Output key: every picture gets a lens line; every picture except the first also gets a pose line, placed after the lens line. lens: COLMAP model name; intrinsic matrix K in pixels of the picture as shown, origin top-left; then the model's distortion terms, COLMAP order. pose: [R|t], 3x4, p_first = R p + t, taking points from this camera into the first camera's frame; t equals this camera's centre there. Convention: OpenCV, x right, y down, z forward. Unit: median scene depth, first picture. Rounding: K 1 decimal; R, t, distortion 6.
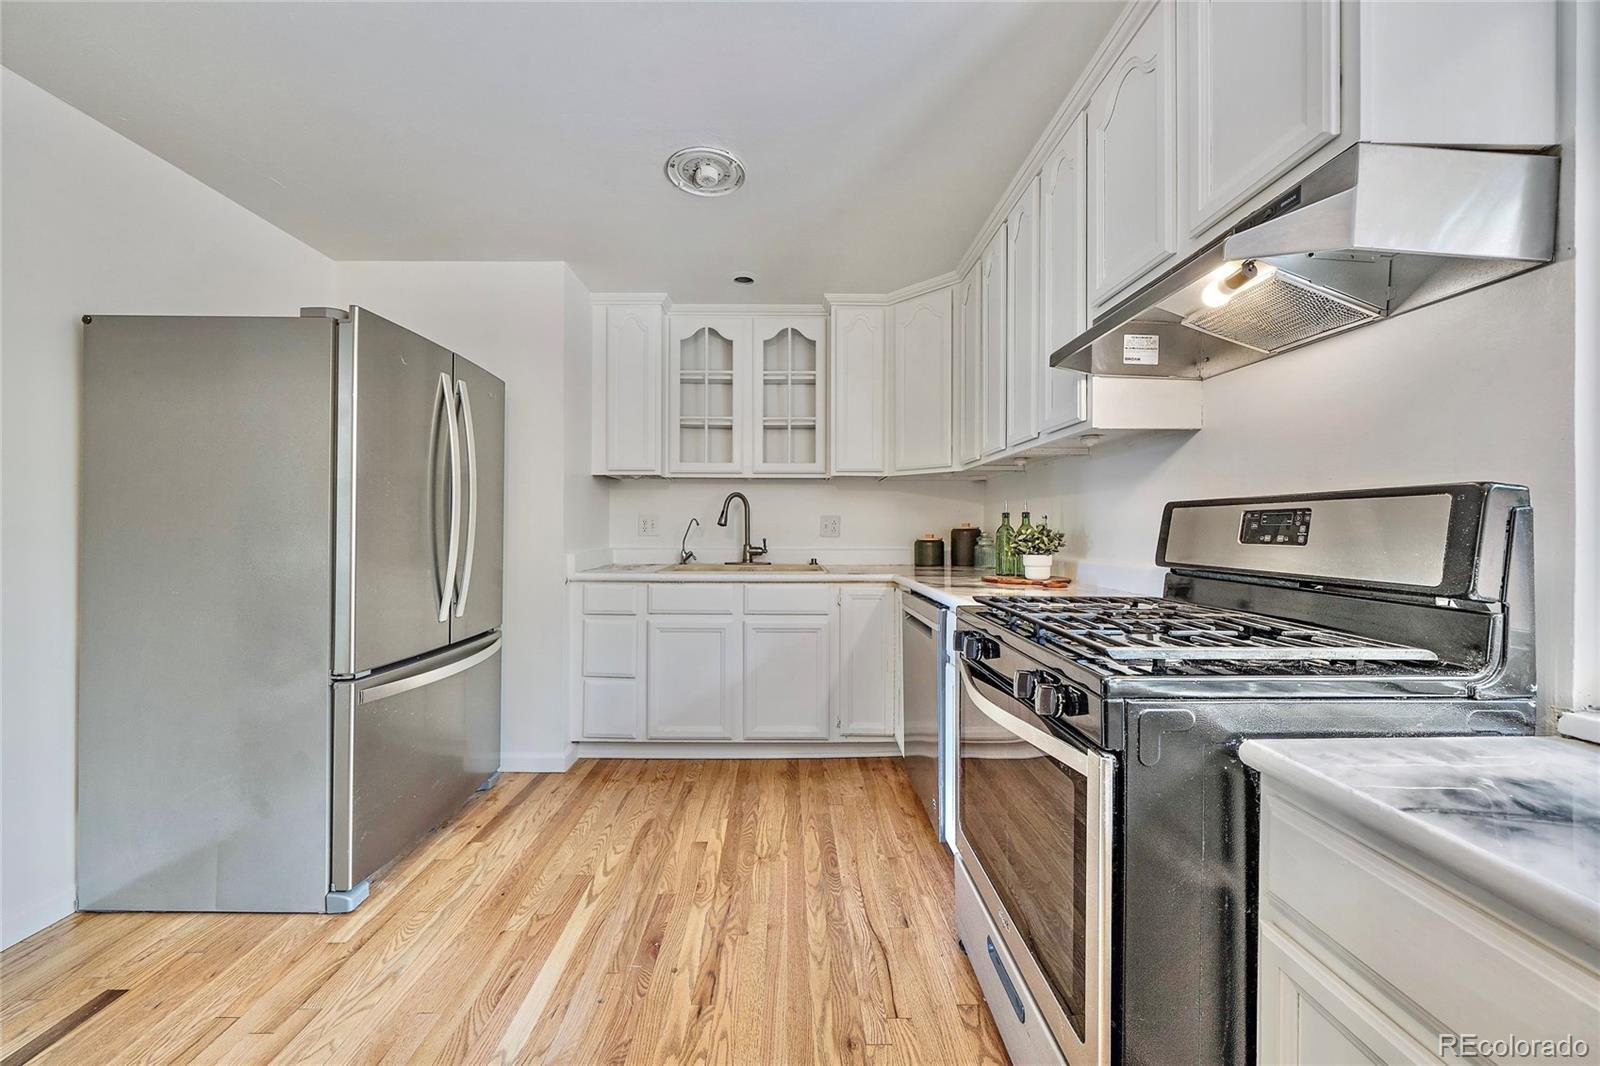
lens RADIAL K [[600.5, 0, 794.8], [0, 600.5, 528.1], [0, 0, 1]] dist [-0.009284, 0.000088]
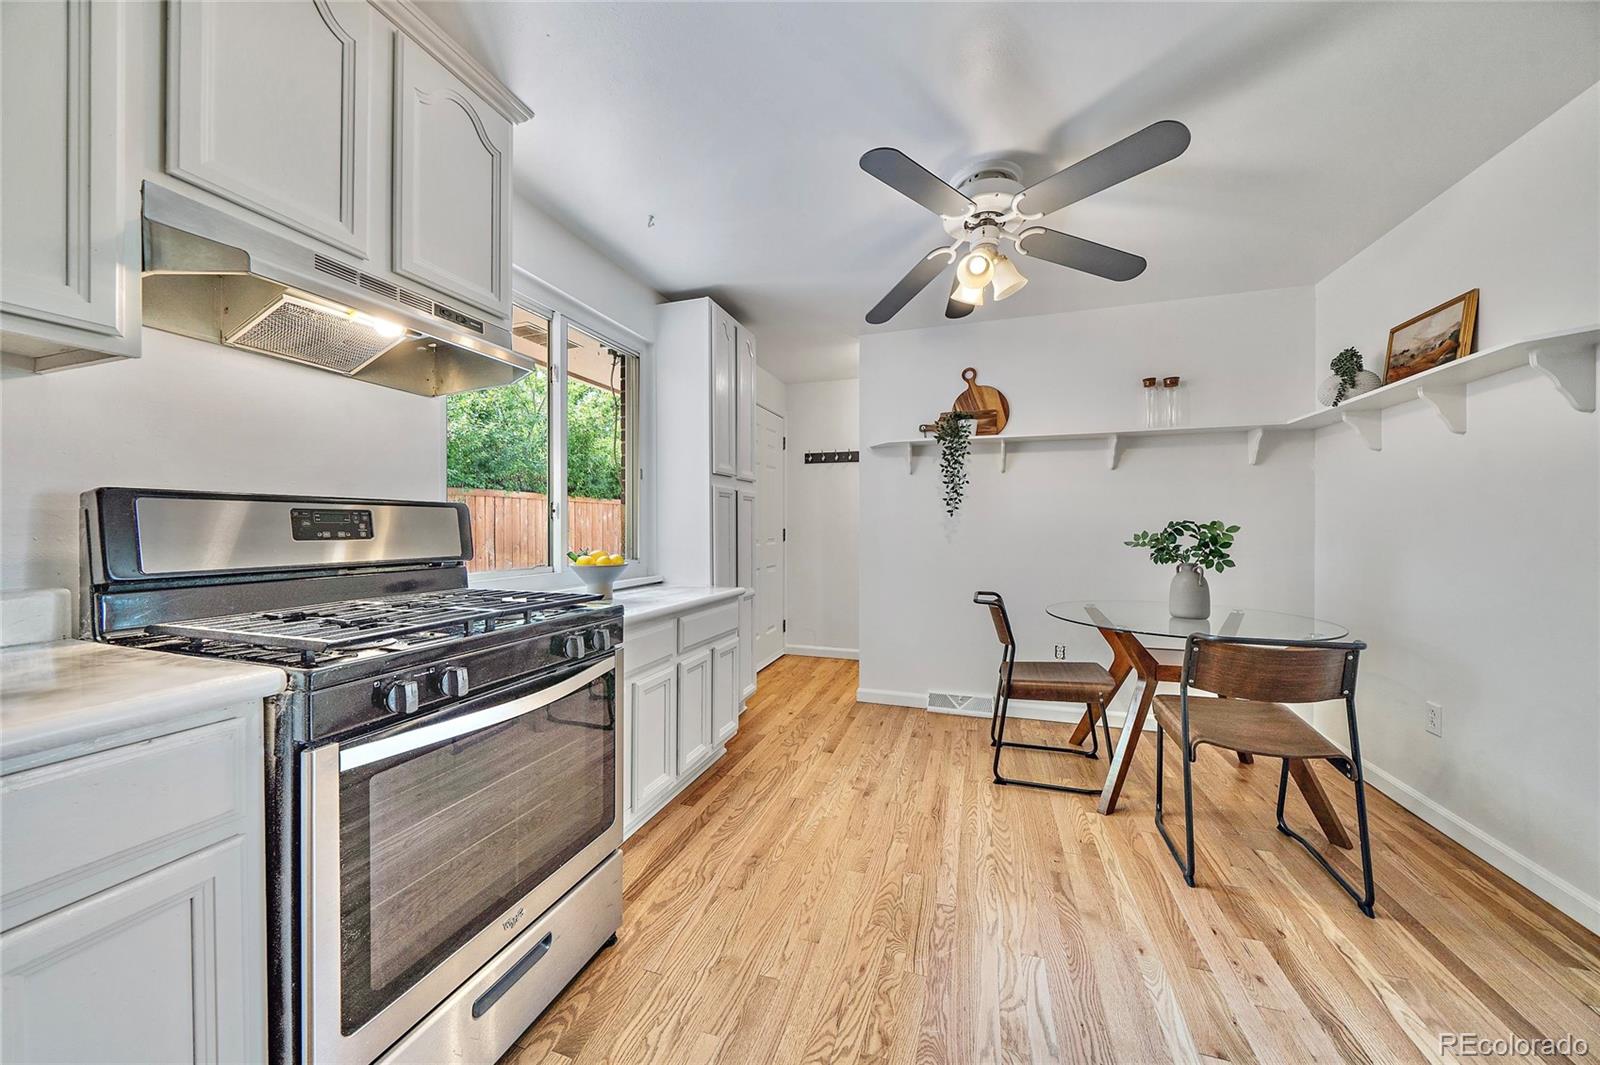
lens RADIAL K [[559.2, 0, 798.9], [0, 559.2, 527.2], [0, 0, 1]] dist [-0.001755, -0.000103]
pose [[-0.950398, -0.003427, 0.311016, -0.208929], [-0.001898, 0.999985, 0.005219, -0.002263], [-0.311029, 0.004370, -0.950390, 0.926976]]
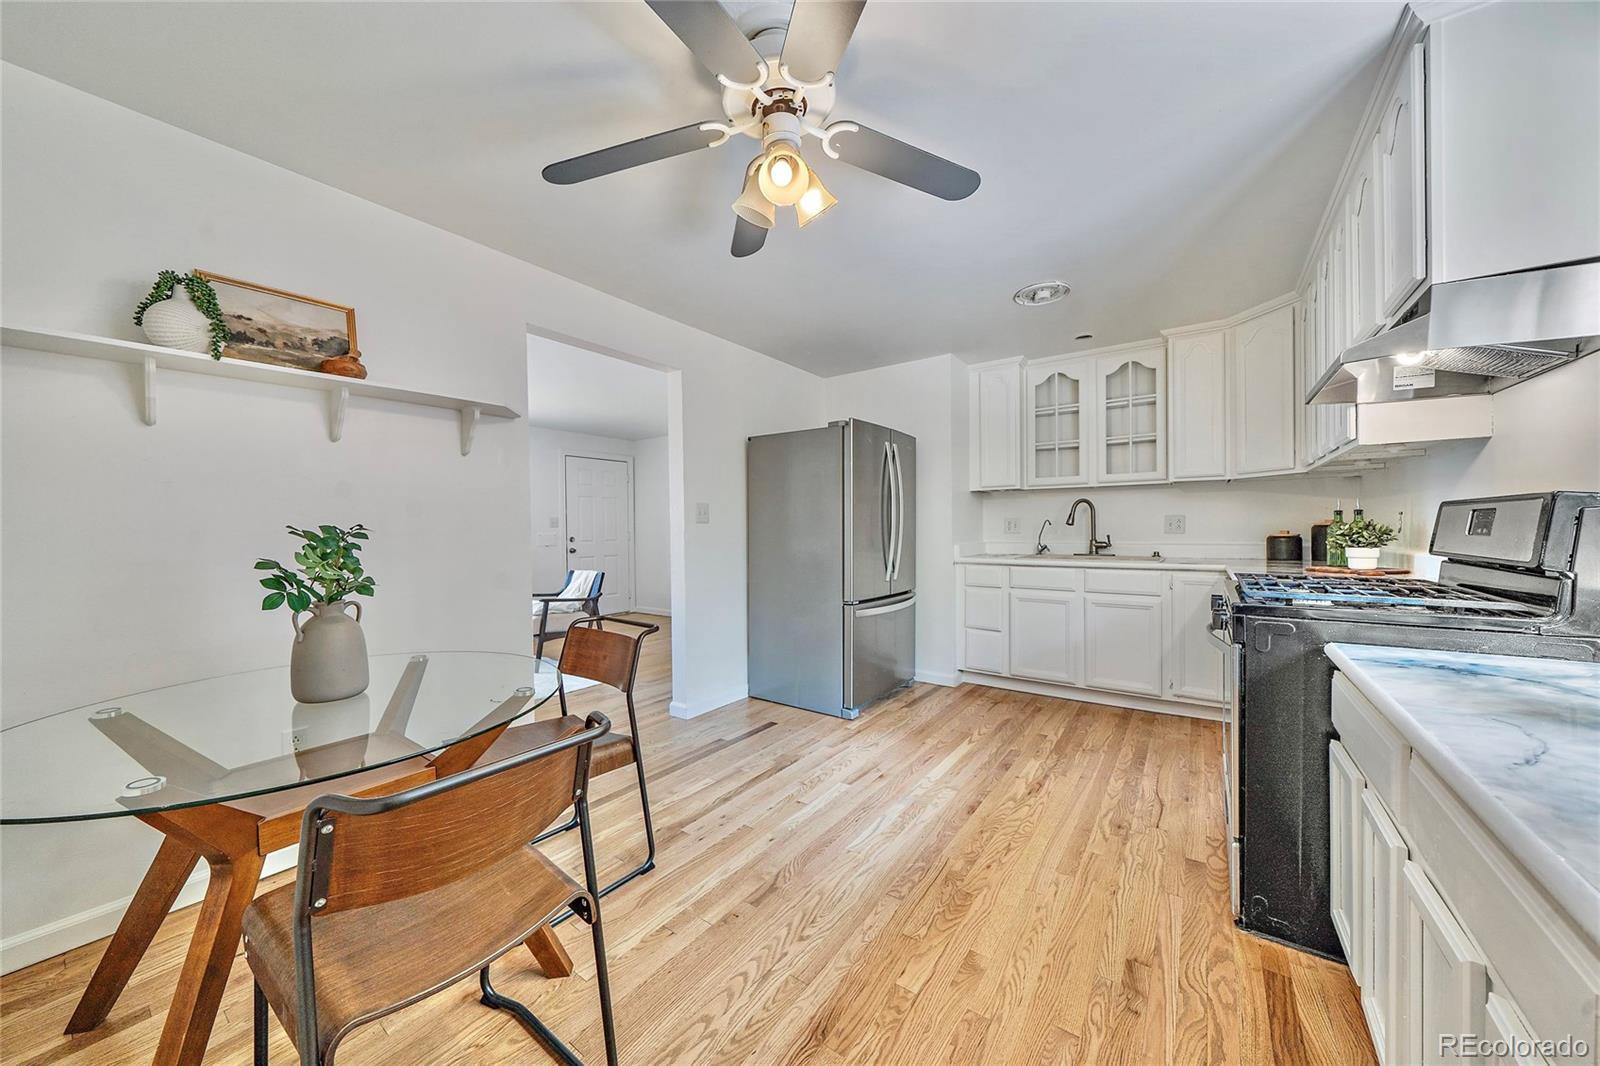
lens RADIAL K [[559.2, 0, 797.6], [0, 559.2, 532.0], [0, 0, 1]] dist [-0.001755, -0.000103]
pose [[0.808437, -0.005532, -0.588556, 0.162073], [0.010084, 0.999939, 0.004453, -0.000293], [0.588496, -0.009535, 0.808444, -0.462084]]
